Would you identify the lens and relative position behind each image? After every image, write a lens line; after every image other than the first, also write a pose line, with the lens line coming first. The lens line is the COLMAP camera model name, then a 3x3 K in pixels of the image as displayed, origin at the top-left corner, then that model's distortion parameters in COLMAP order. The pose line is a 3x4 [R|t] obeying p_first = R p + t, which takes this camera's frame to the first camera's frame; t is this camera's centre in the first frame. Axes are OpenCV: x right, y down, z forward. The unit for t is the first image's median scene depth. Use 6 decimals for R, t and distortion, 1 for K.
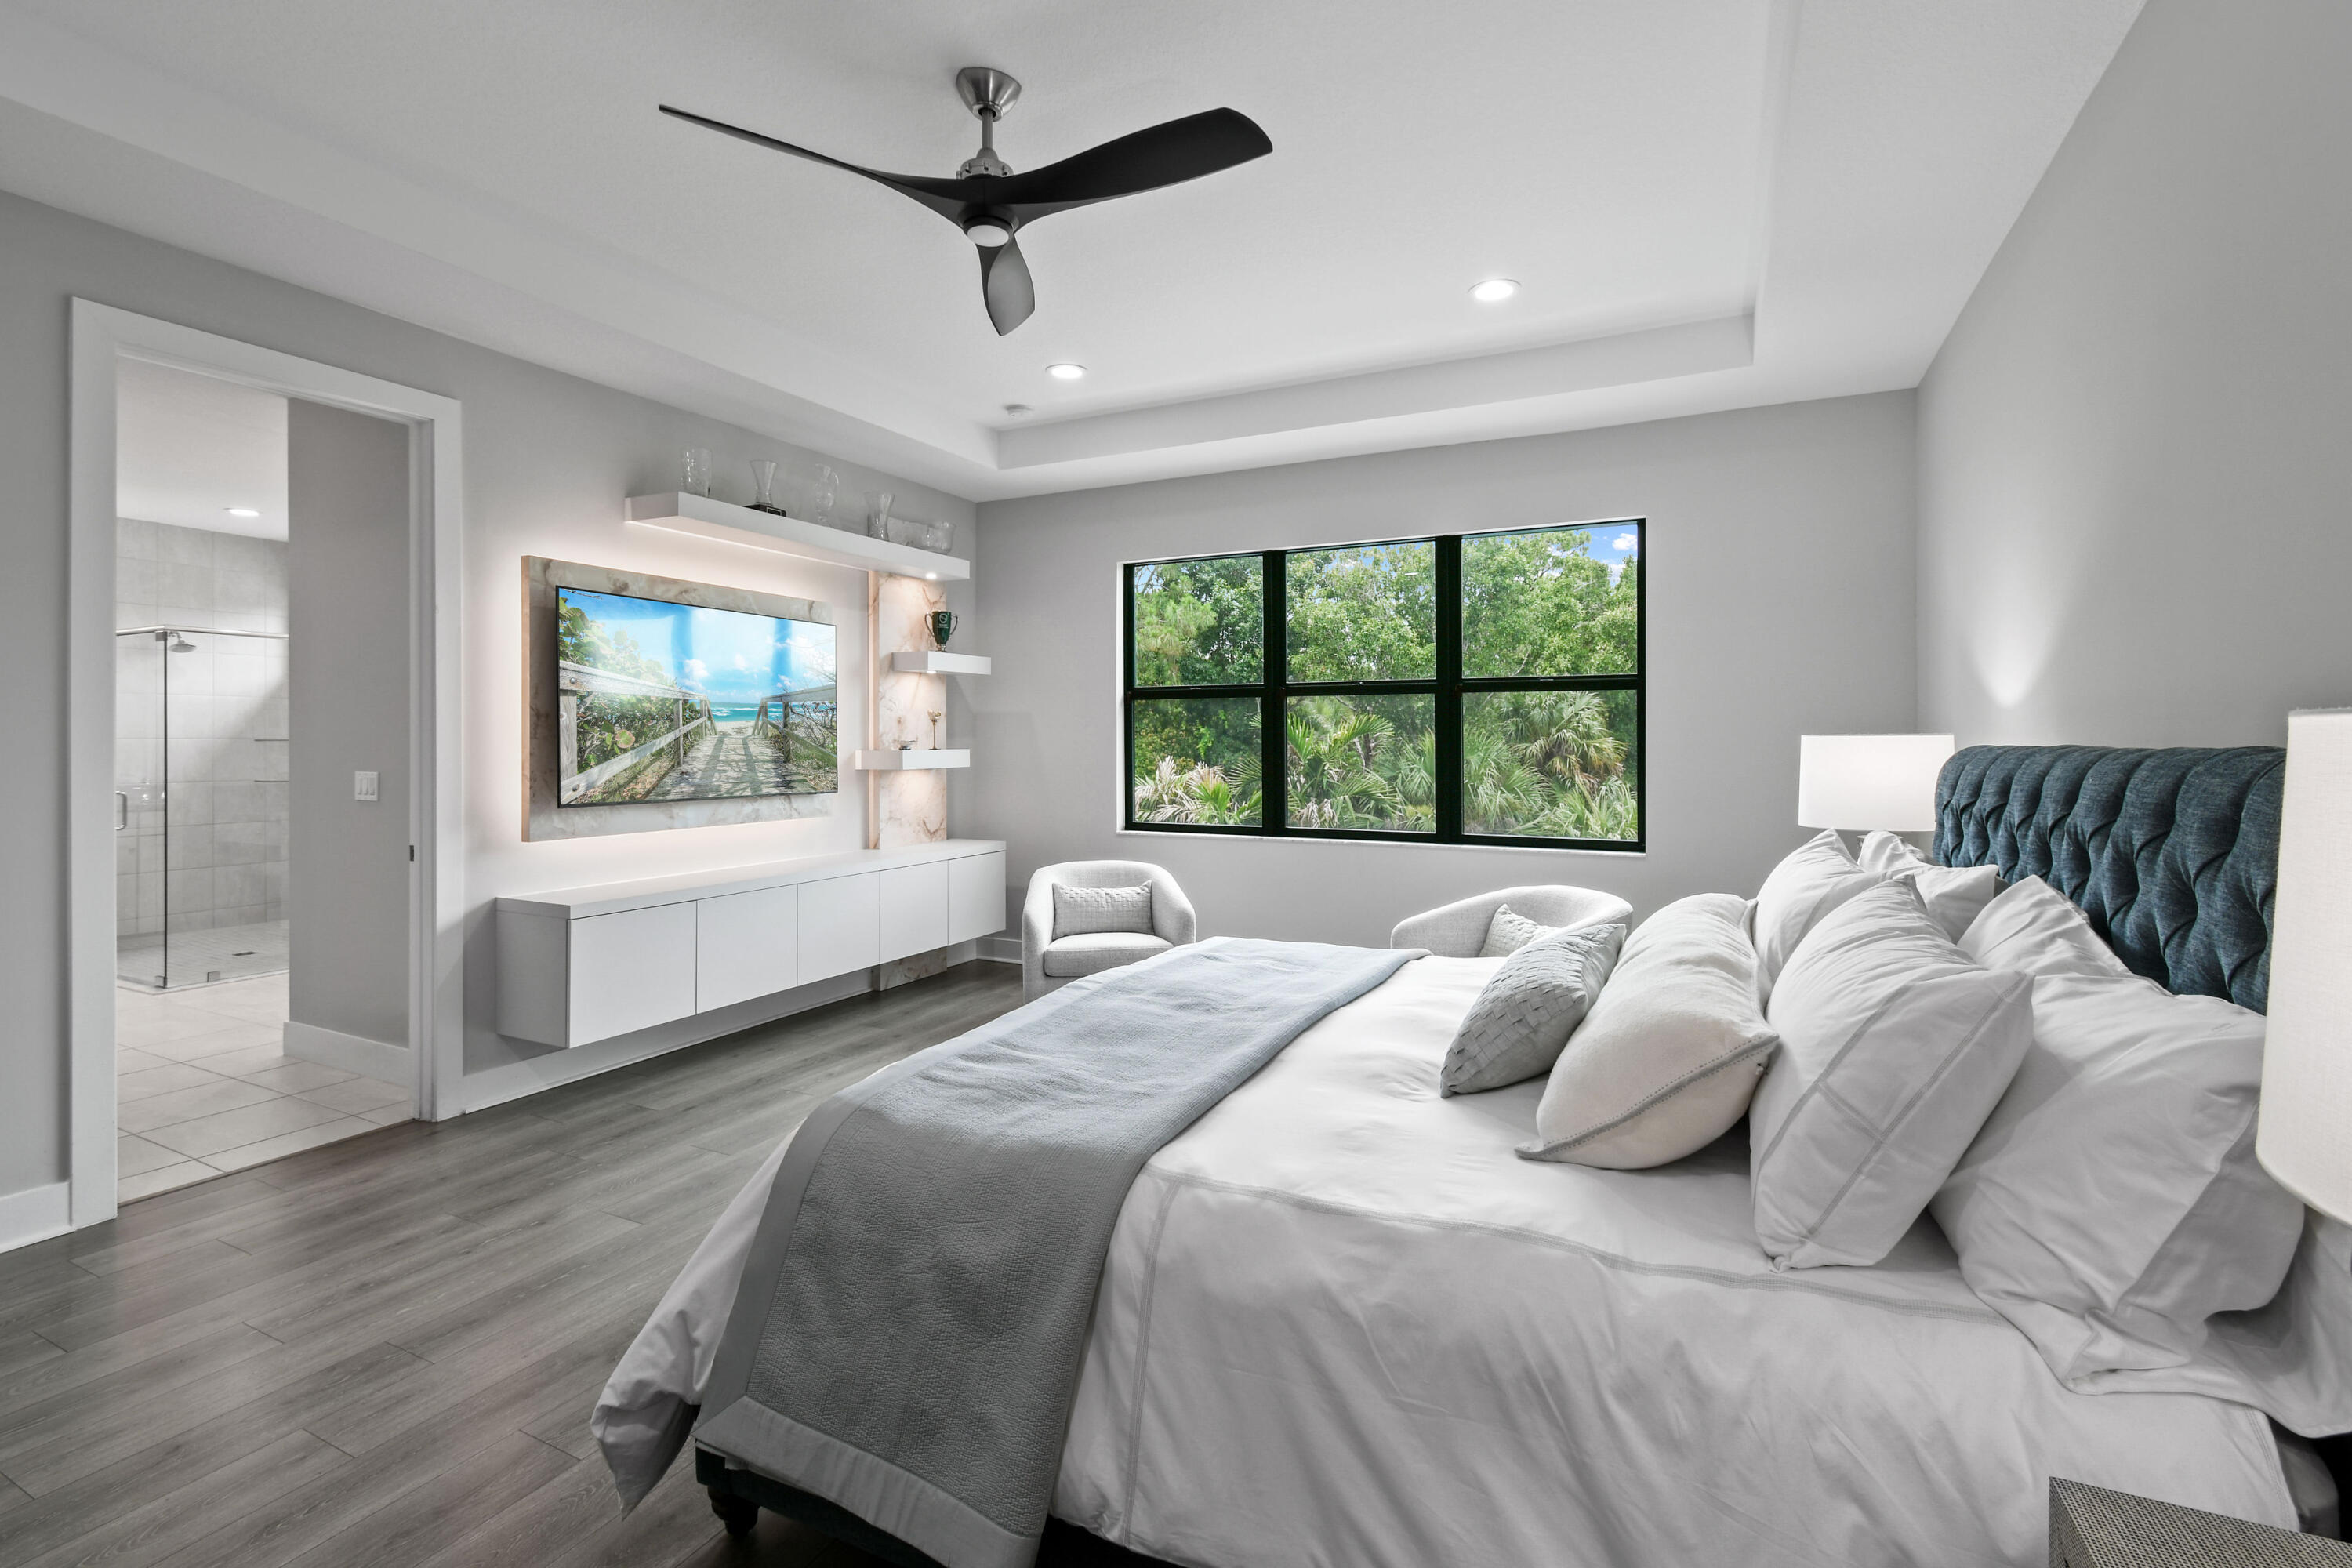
lens RADIAL K [[1045.9, 0, 1144.5], [0, 1045.9, 758.7], [0, 0, 1]] dist [0.000602, 0.000110]
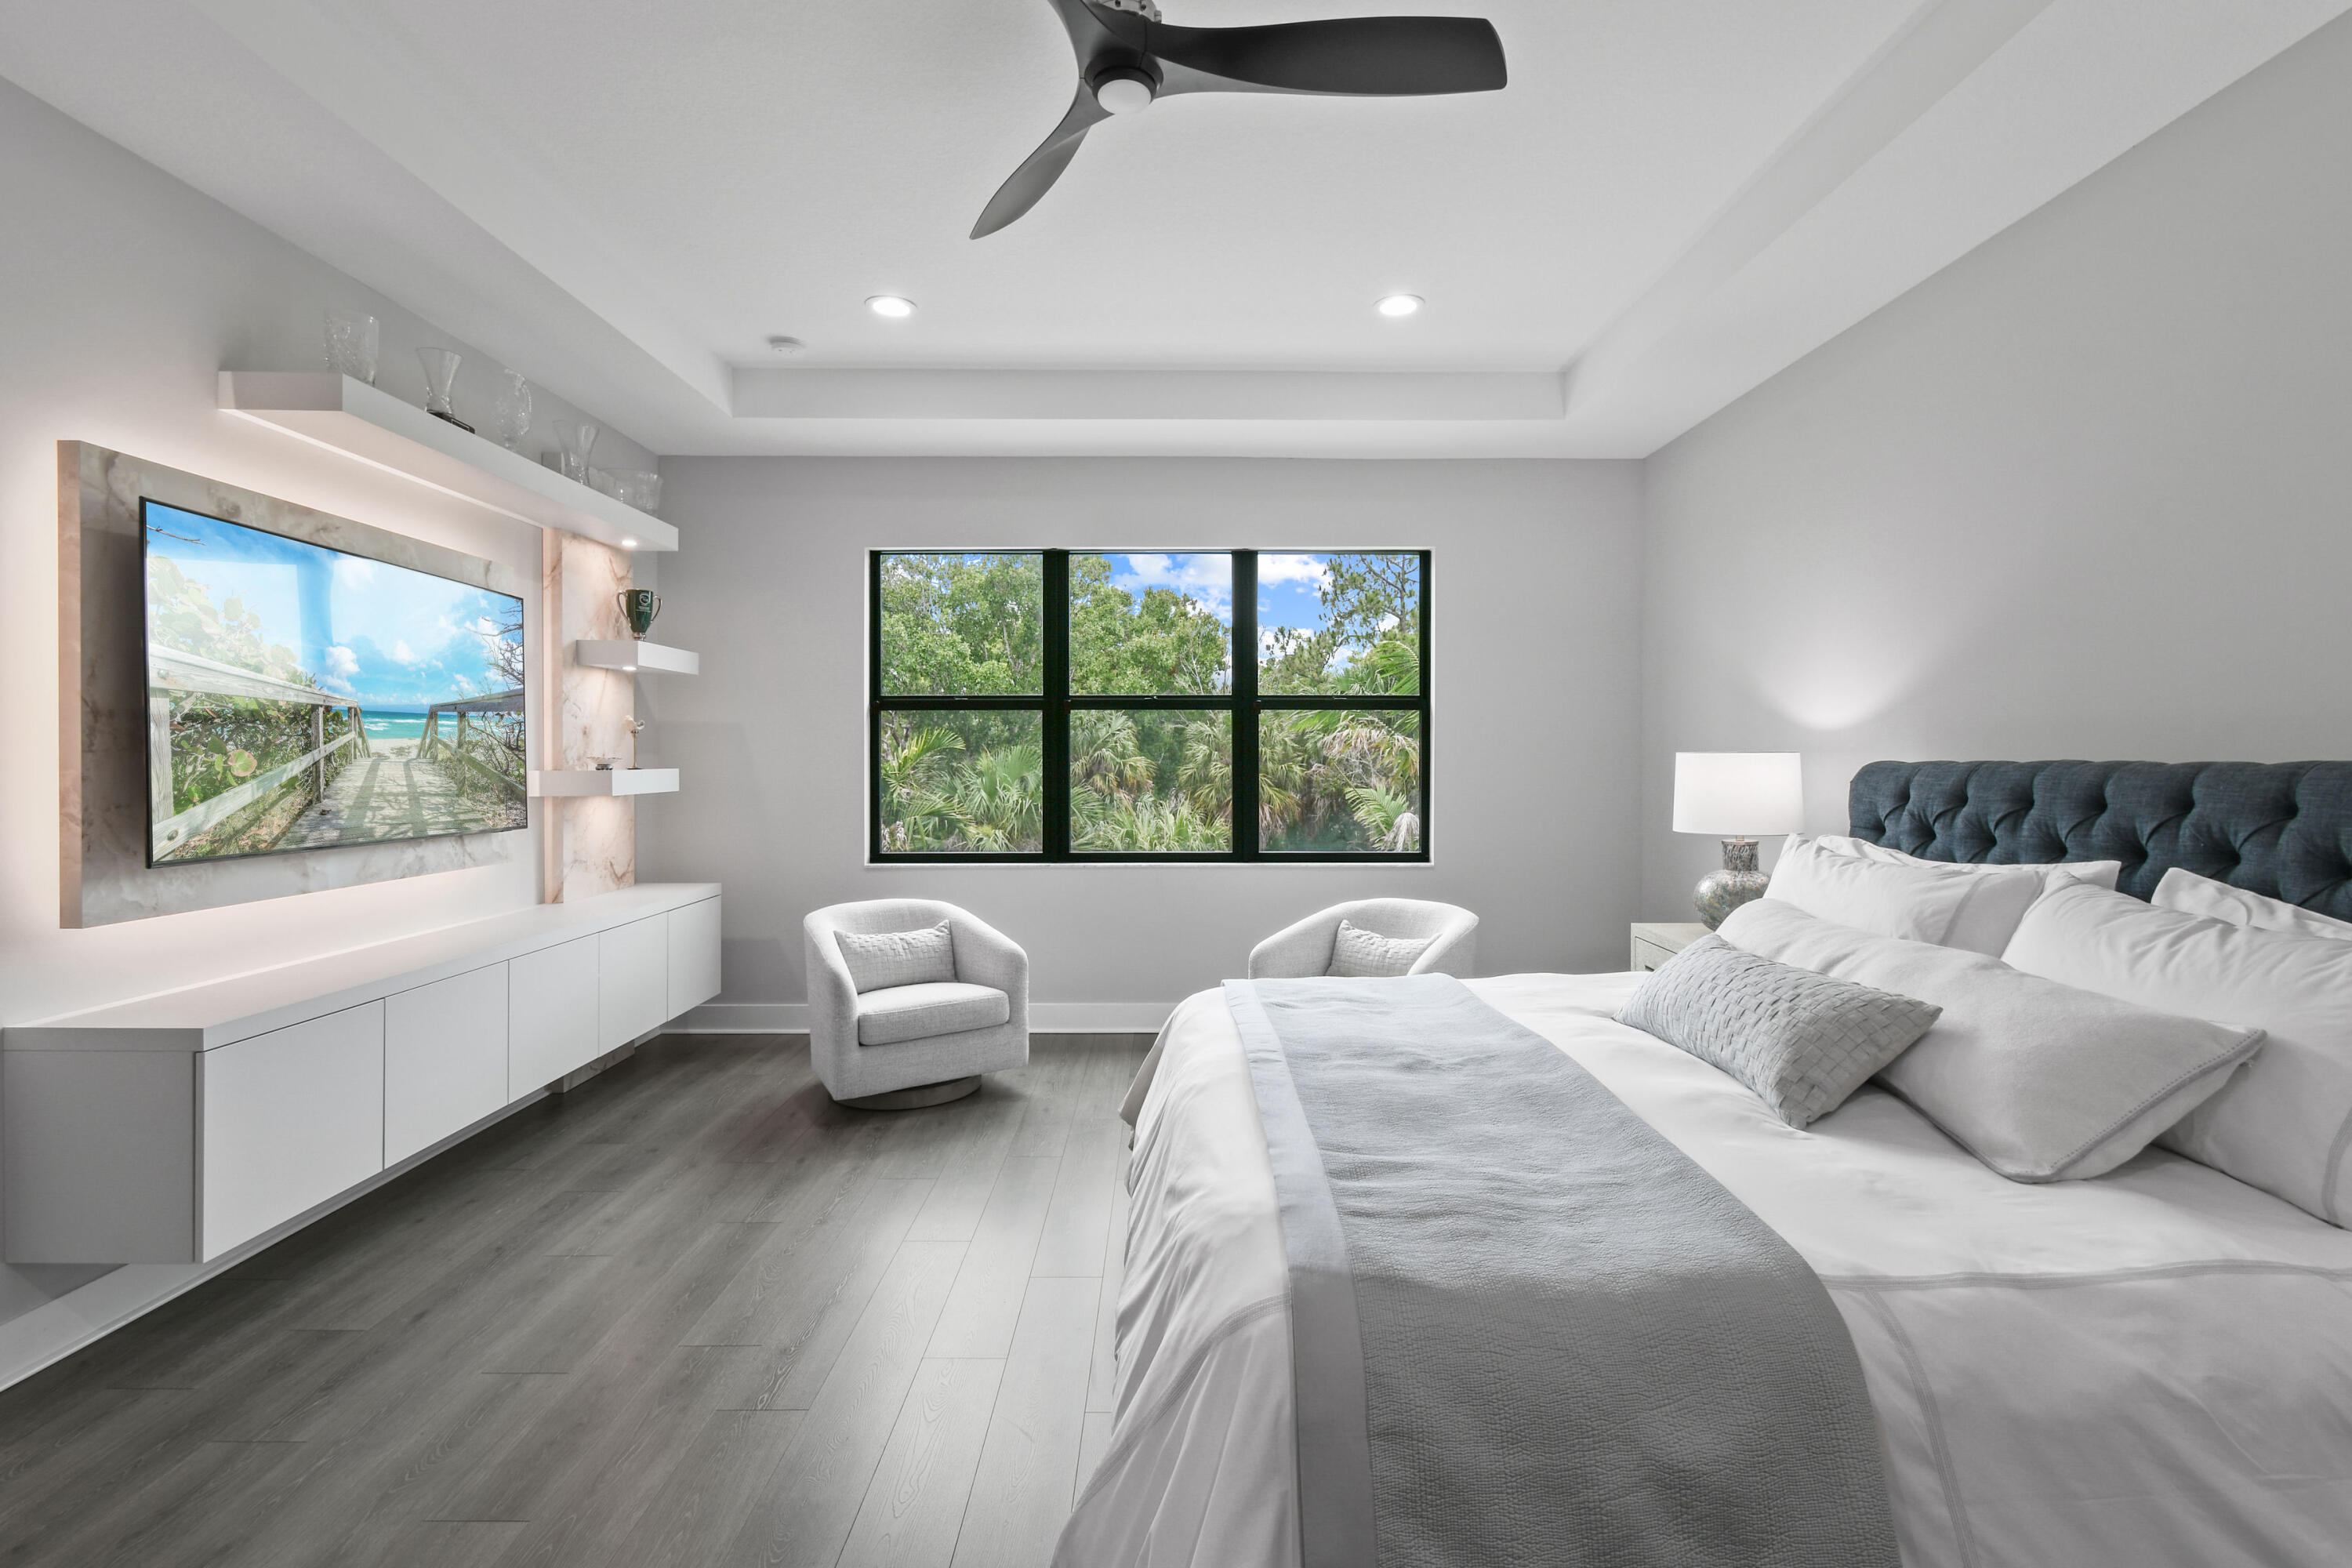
lens RADIAL K [[1061.2, 0, 1176.0], [0, 1061.2, 784.0], [0, 0, 1]] dist [0.022282, -0.014392]
pose [[0.891264, -0.010178, 0.453371, -0.265639], [0.007403, 0.999941, 0.007896, -0.001523], [-0.453425, -0.003681, 0.891287, 0.157987]]
